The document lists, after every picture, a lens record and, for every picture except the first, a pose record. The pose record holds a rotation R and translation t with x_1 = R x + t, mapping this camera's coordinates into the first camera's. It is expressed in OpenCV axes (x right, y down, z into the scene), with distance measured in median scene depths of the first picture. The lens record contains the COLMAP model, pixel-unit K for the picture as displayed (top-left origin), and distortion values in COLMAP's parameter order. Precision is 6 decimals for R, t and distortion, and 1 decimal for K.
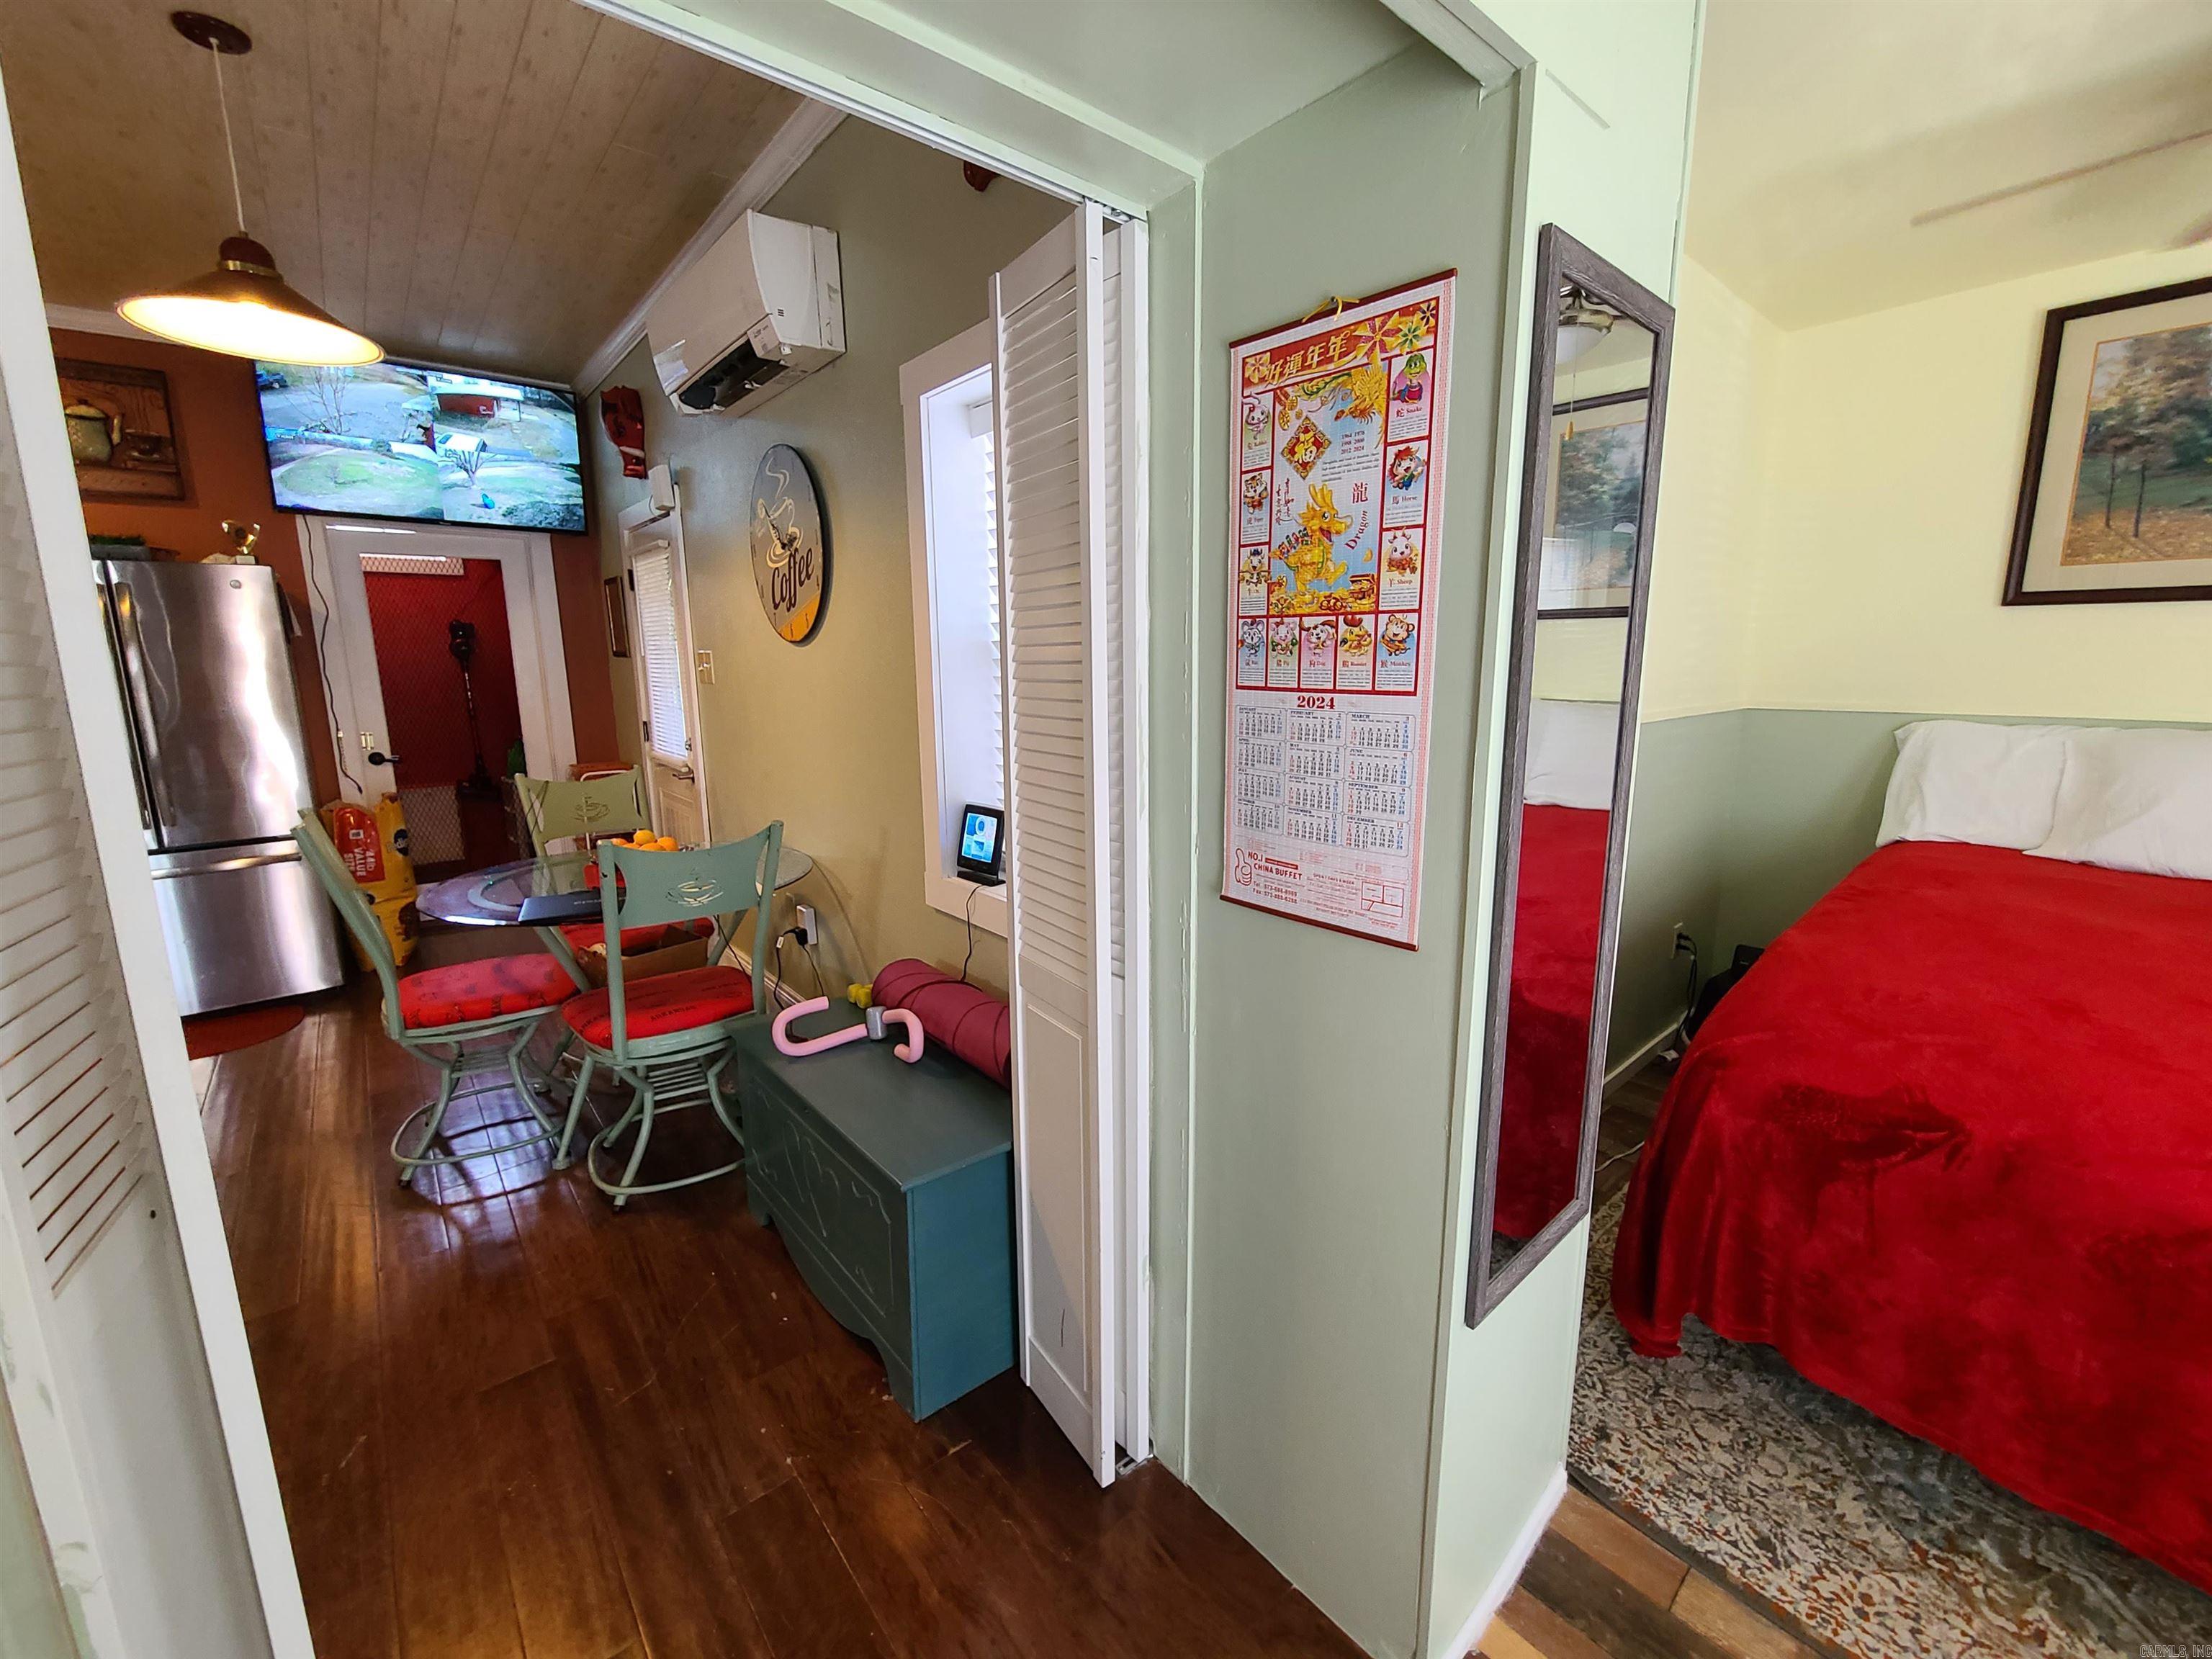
lens RADIAL K [[903.1, 0, 1128.7], [0, 903.1, 819.8], [0, 0, 1]] dist [-0.001859, -0.002310]
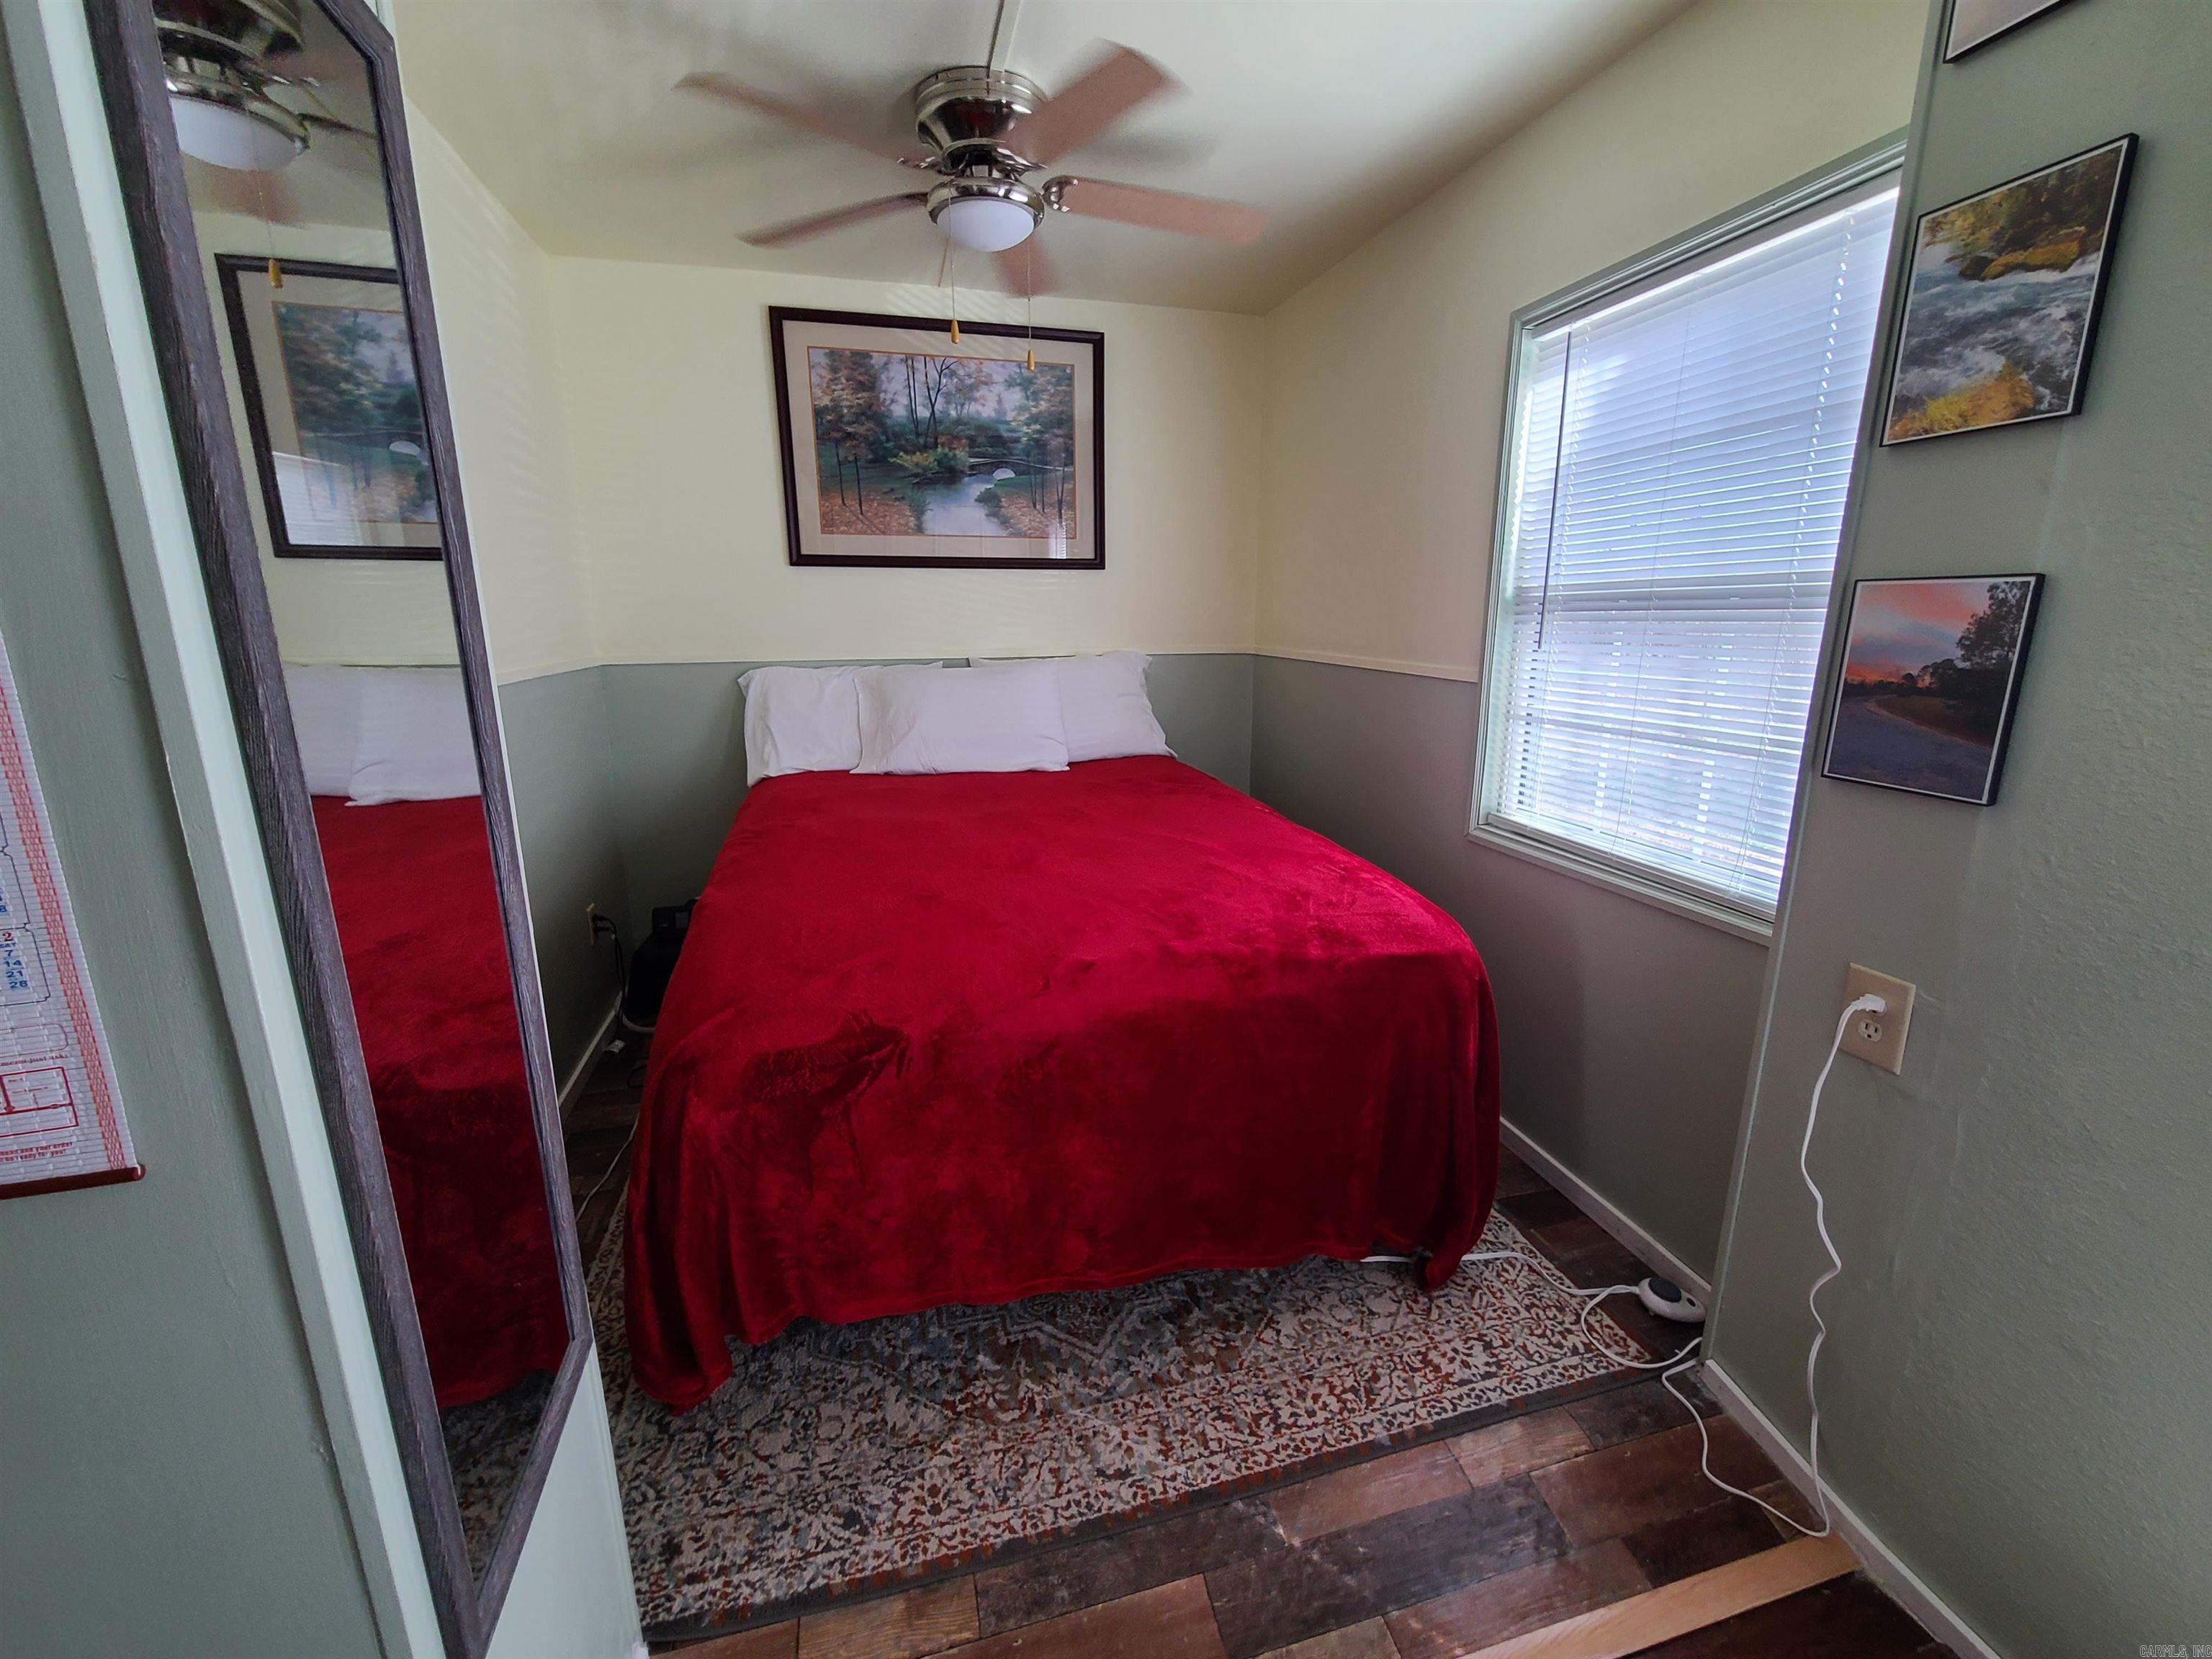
lens RADIAL K [[904.1, 0, 1117.8], [0, 904.1, 822.4], [0, 0, 1]] dist [-0.000885, 0.000047]
pose [[0.433257, -0.197638, 0.879333, 0.110218], [0.161552, 0.976888, 0.139966, -0.016099], [-0.886673, 0.081416, 0.455173, 0.211518]]
